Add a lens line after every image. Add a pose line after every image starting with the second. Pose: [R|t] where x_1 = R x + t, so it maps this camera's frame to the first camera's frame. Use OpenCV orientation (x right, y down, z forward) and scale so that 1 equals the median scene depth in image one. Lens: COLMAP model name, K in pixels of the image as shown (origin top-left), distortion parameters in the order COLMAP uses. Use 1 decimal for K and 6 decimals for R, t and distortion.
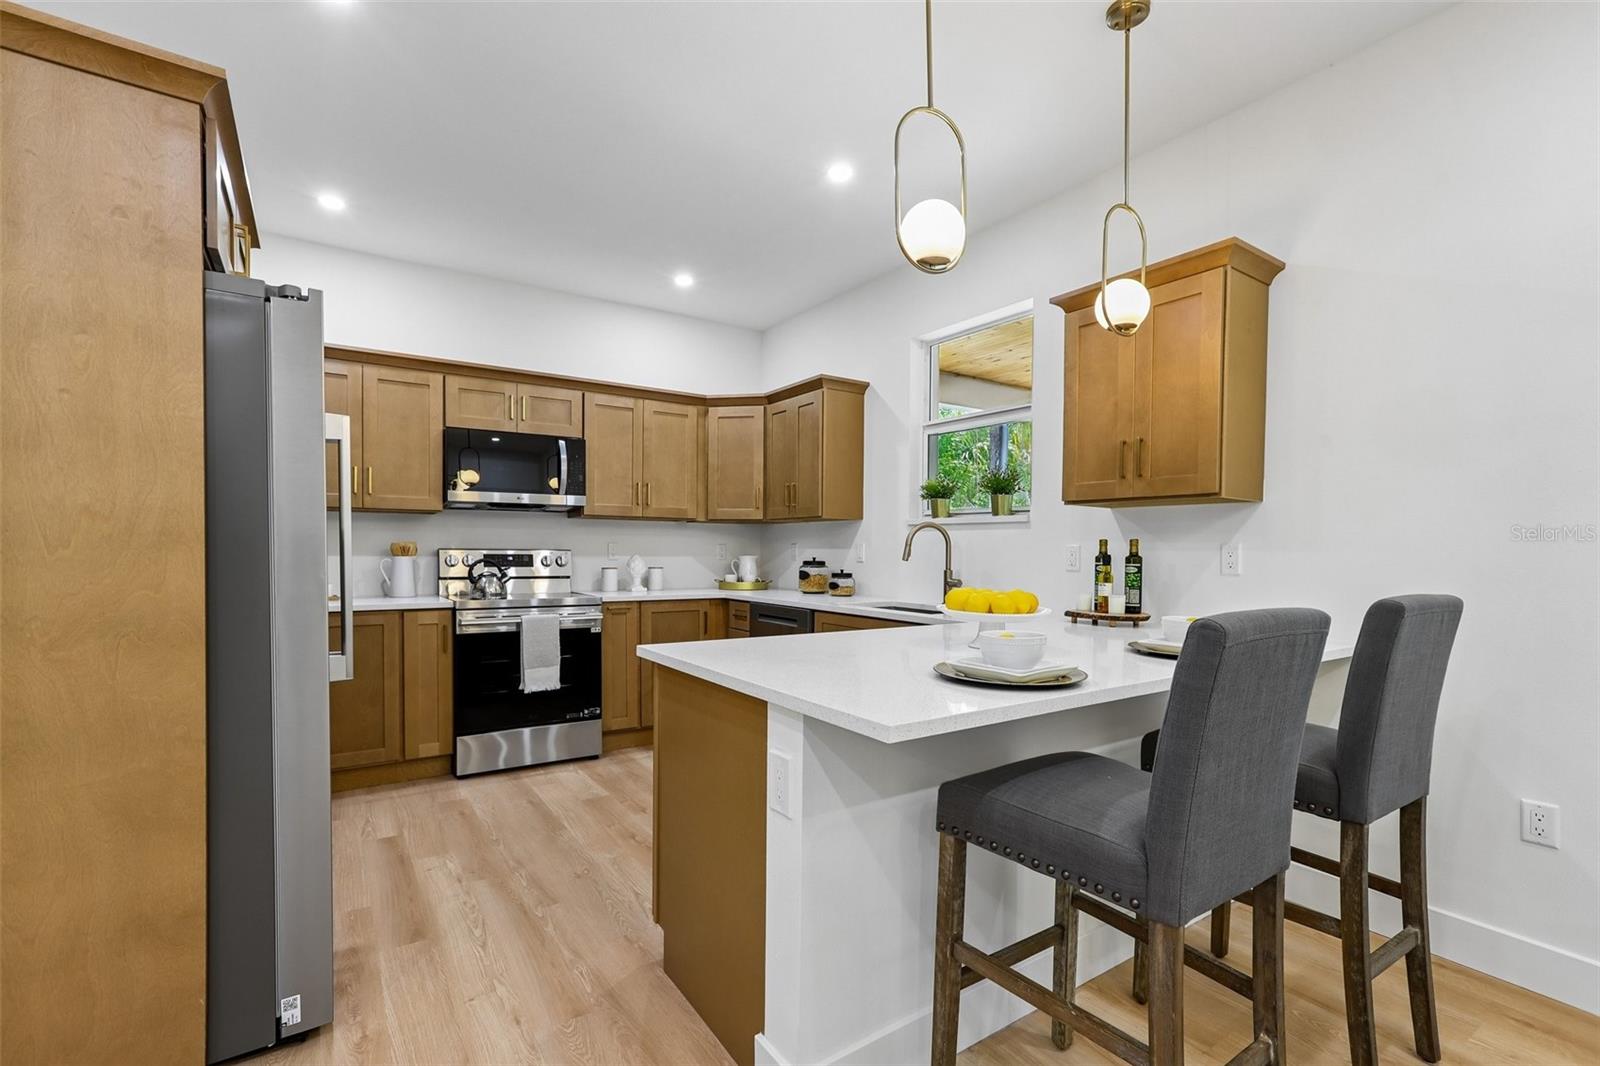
lens RADIAL K [[719.6, 0, 798.1], [0, 719.6, 568.5], [0, 0, 1]] dist [-0.025710, 0.017666]
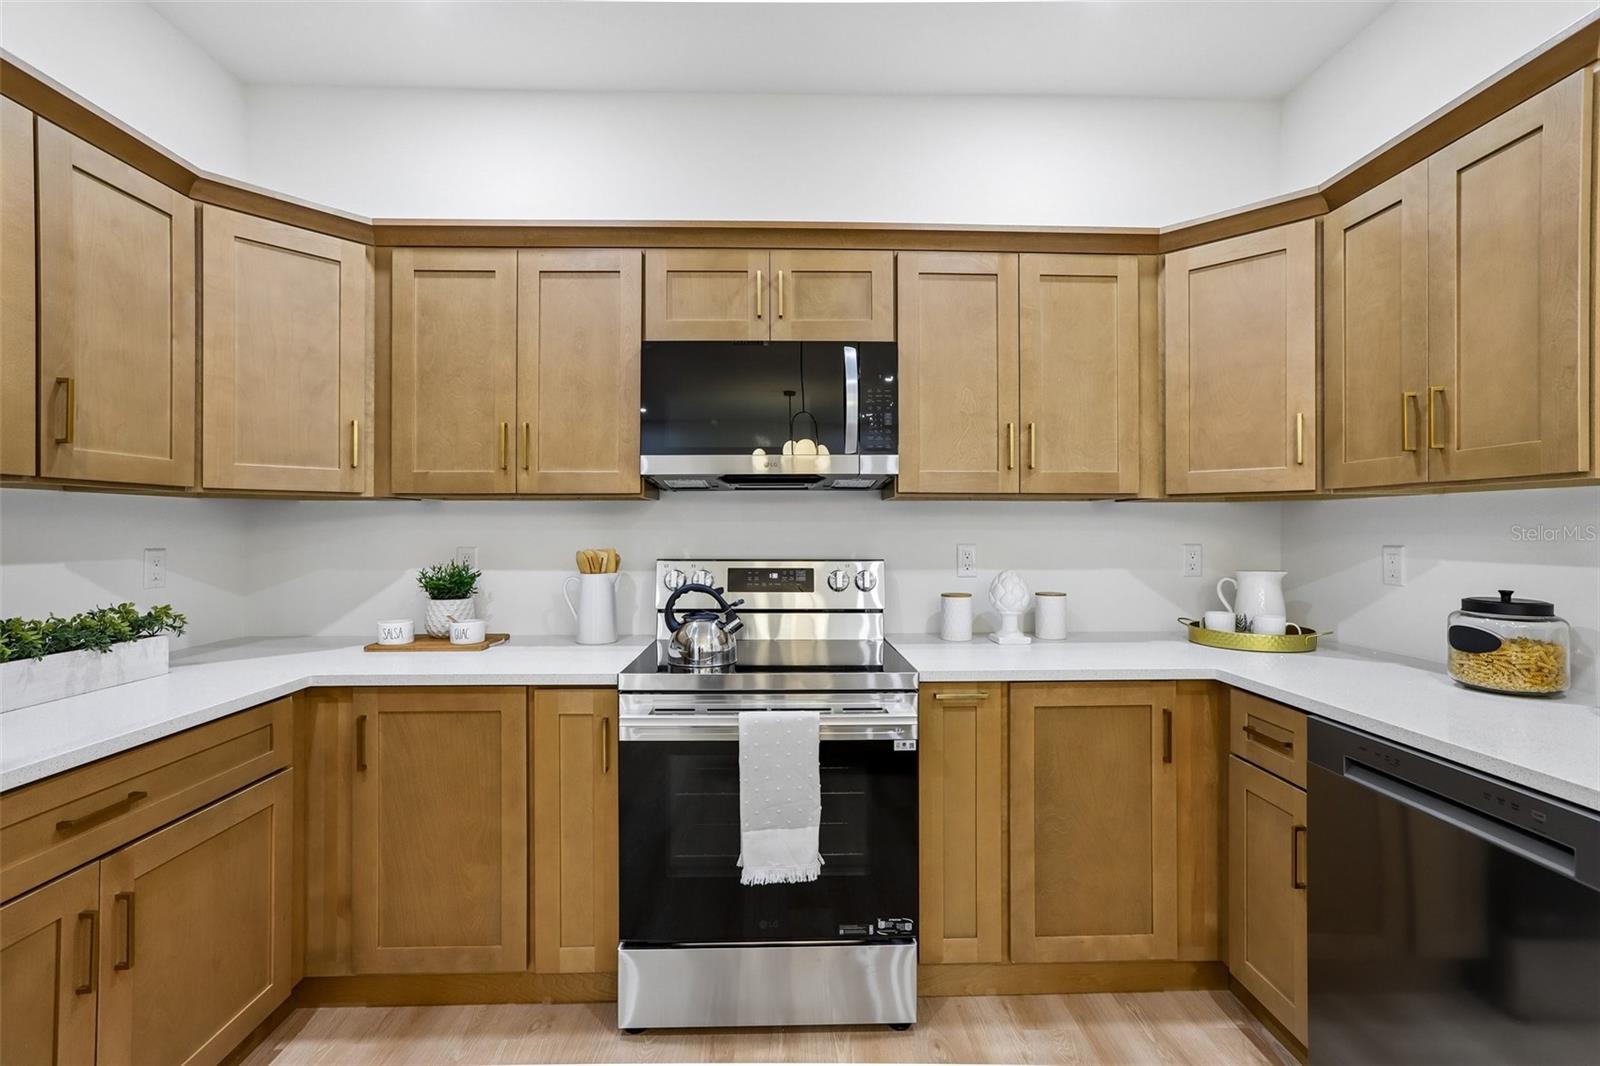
lens RADIAL K [[719.6, 0, 793.9], [0, 719.6, 525.1], [0, 0, 1]] dist [-0.025710, 0.017666]
pose [[0.845598, -0.010510, -0.533717, -0.099730], [-0.007397, 0.999479, -0.031402, -0.039537], [0.533770, 0.030501, 0.845080, 0.588216]]
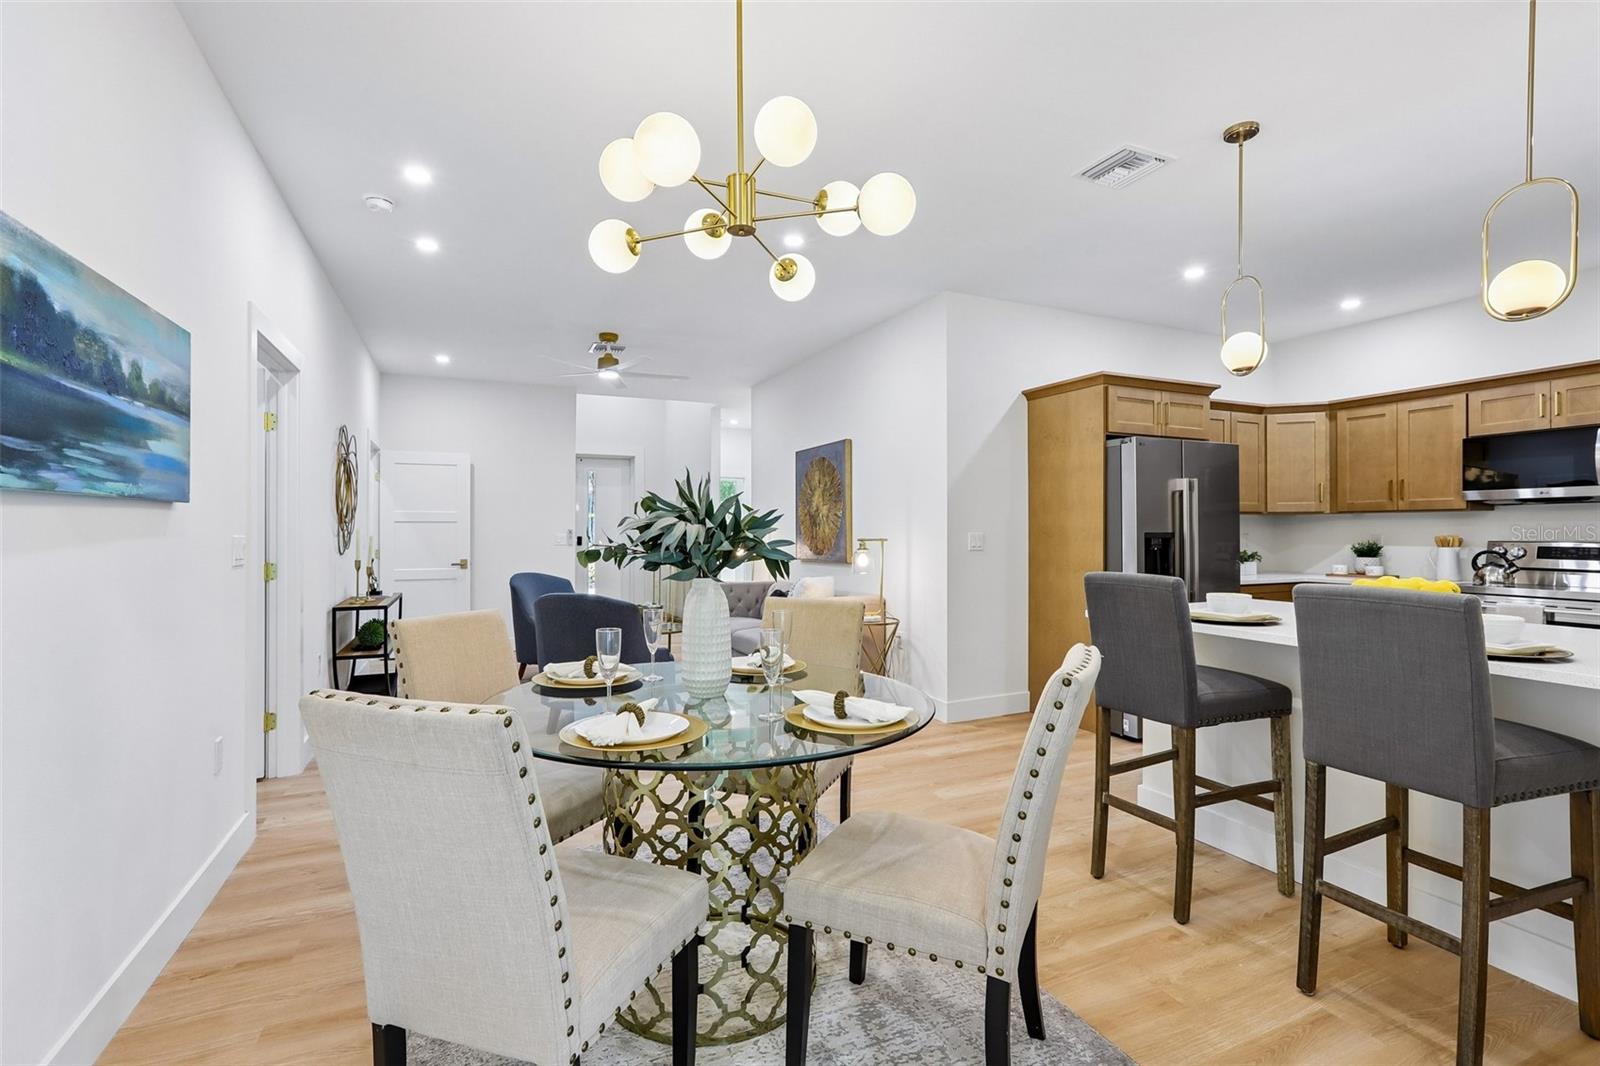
lens RADIAL K [[719.6, 0, 795.8], [0, 719.6, 529.8], [0, 0, 1]] dist [-0.025710, 0.017666]
pose [[-0.166148, -0.011094, -0.986038, 0.830045], [-0.028729, 0.999567, -0.006405, -0.006778], [0.985682, 0.027263, -0.166395, 0.110319]]
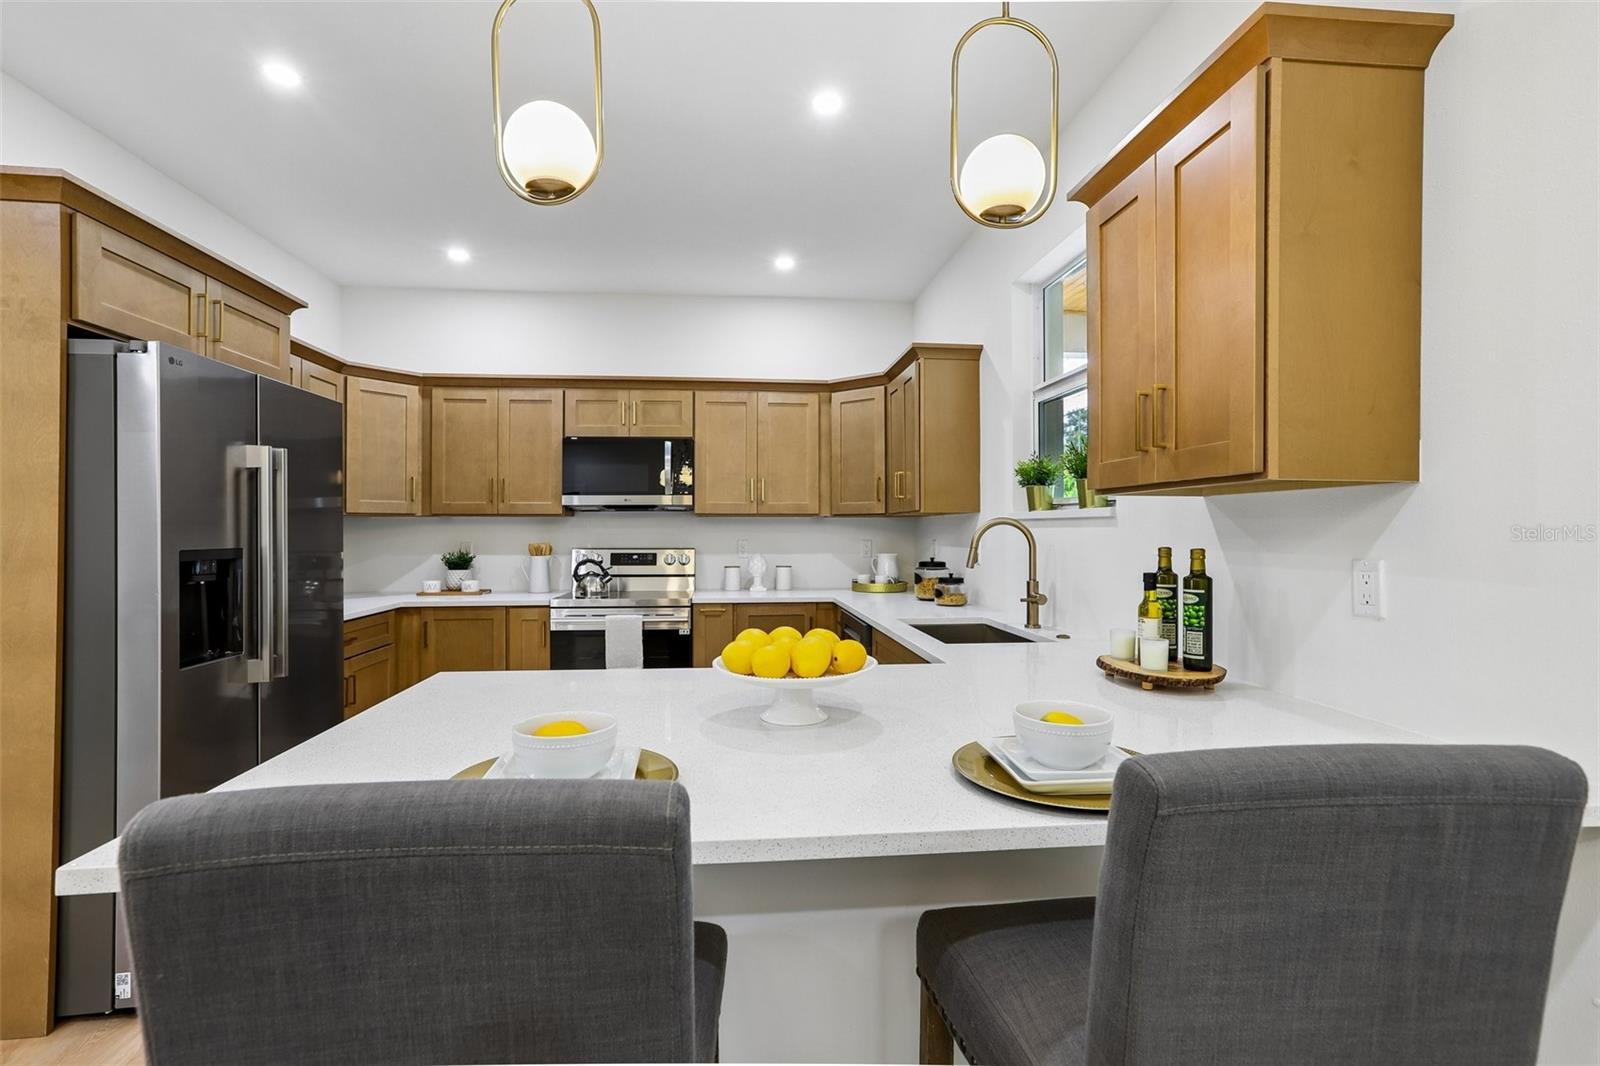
lens RADIAL K [[719.6, 0, 788.9], [0, 719.6, 525.2], [0, 0, 1]] dist [-0.025710, 0.017666]
pose [[0.879623, -0.013402, -0.475483, 0.316197], [-0.004217, 0.999344, -0.035968, -0.026185], [0.475654, 0.033643, 0.878989, 0.207181]]
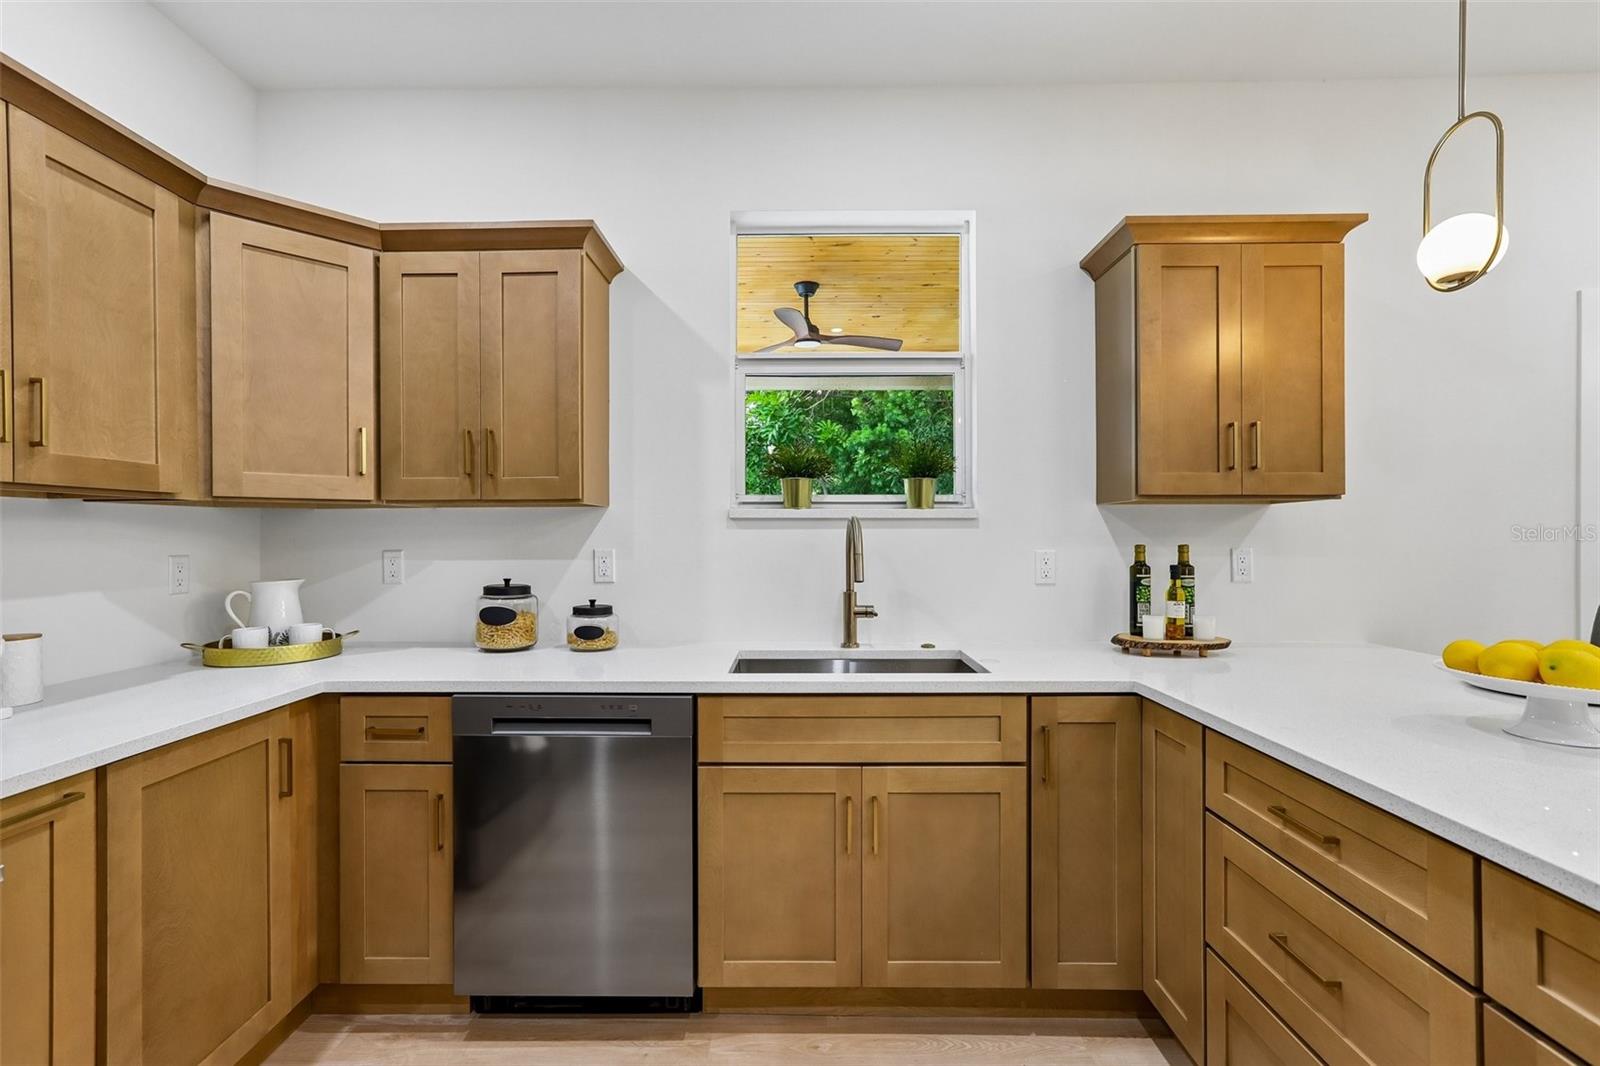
lens RADIAL K [[719.6, 0, 784.1], [0, 719.6, 535.7], [0, 0, 1]] dist [-0.025710, 0.017666]
pose [[0.566629, -0.013272, 0.823866, -0.324464], [0.031430, 0.999491, -0.005515, -0.042545], [-0.823373, 0.029019, 0.566758, 0.636756]]
